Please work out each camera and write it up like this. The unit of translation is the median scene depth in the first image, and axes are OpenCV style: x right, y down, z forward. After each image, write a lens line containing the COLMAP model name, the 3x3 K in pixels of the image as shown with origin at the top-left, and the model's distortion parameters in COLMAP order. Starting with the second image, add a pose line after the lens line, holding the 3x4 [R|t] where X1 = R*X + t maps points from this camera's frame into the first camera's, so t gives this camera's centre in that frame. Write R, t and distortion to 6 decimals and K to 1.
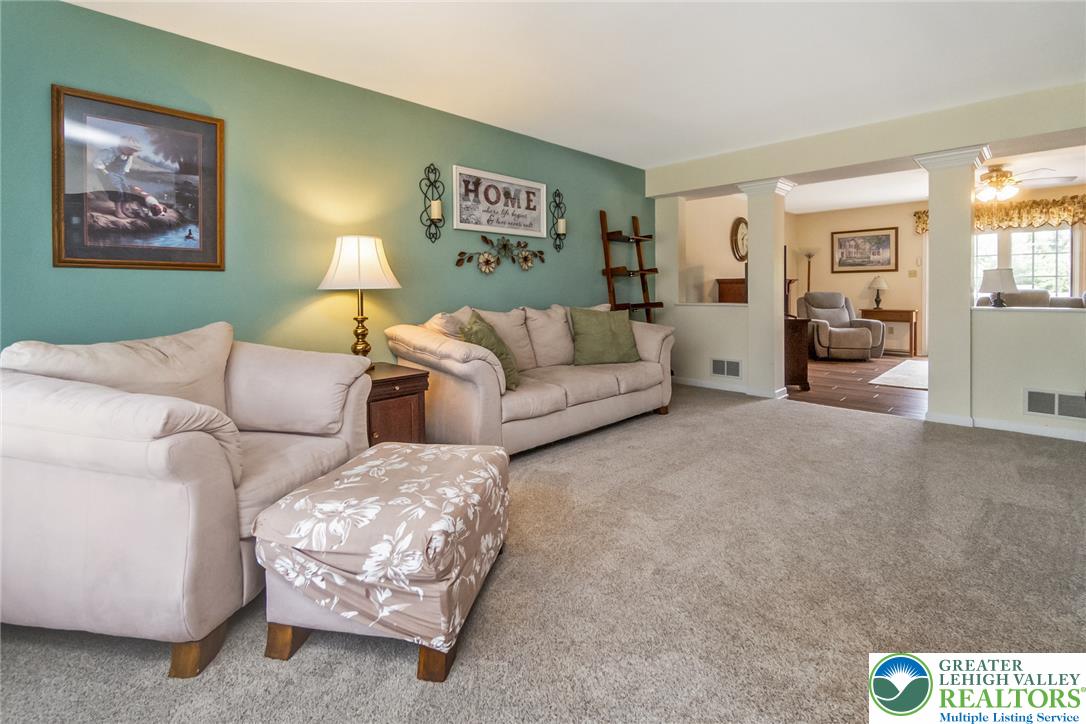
lens RADIAL K [[488.9, 0, 571.0], [0, 488.9, 298.1], [0, 0, 1]] dist [-0.002093, -0.000153]
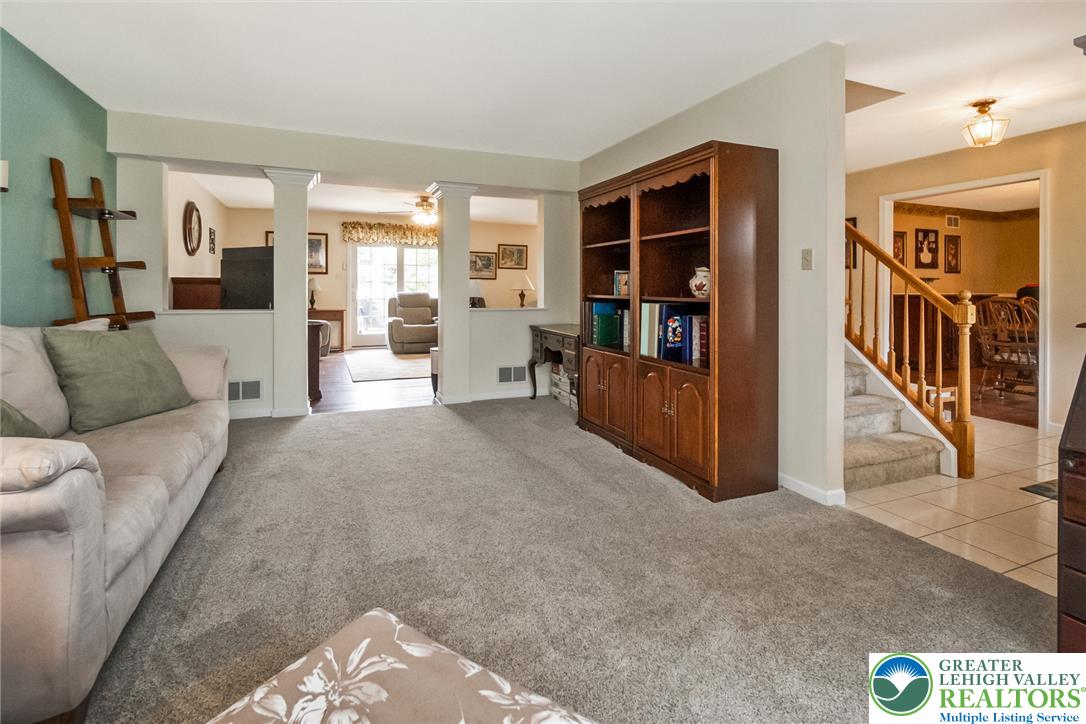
lens RADIAL K [[488.9, 0, 518.3], [0, 488.9, 292.0], [0, 0, 1]] dist [-0.002093, -0.000153]
pose [[0.439482, 0.001838, 0.898249, -0.143104], [0.005708, 0.999972, -0.004839, -0.008929], [-0.898233, 0.007254, 0.439459, 0.163056]]
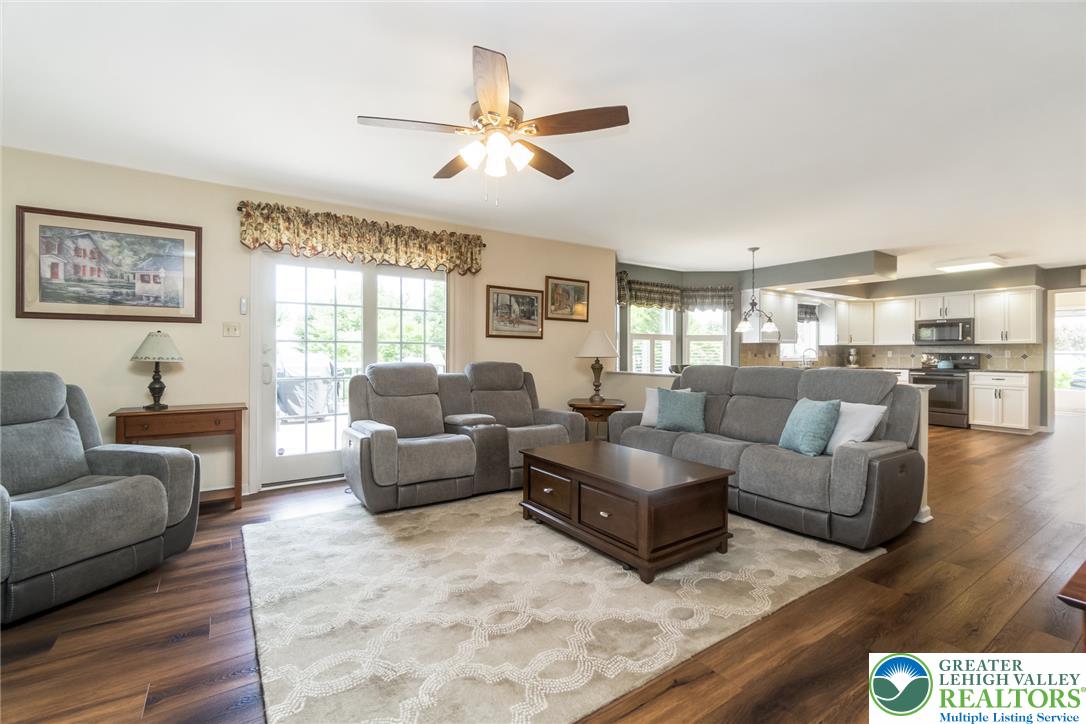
lens RADIAL K [[488.9, 0, 536.5], [0, 488.9, 353.0], [0, 0, 1]] dist [-0.002093, -0.000153]
pose [[0.242102, 0.004317, 0.970241, 0.344799], [0.003498, 0.999980, -0.005322, -0.025958], [-0.970244, 0.004683, 0.242082, 0.673917]]
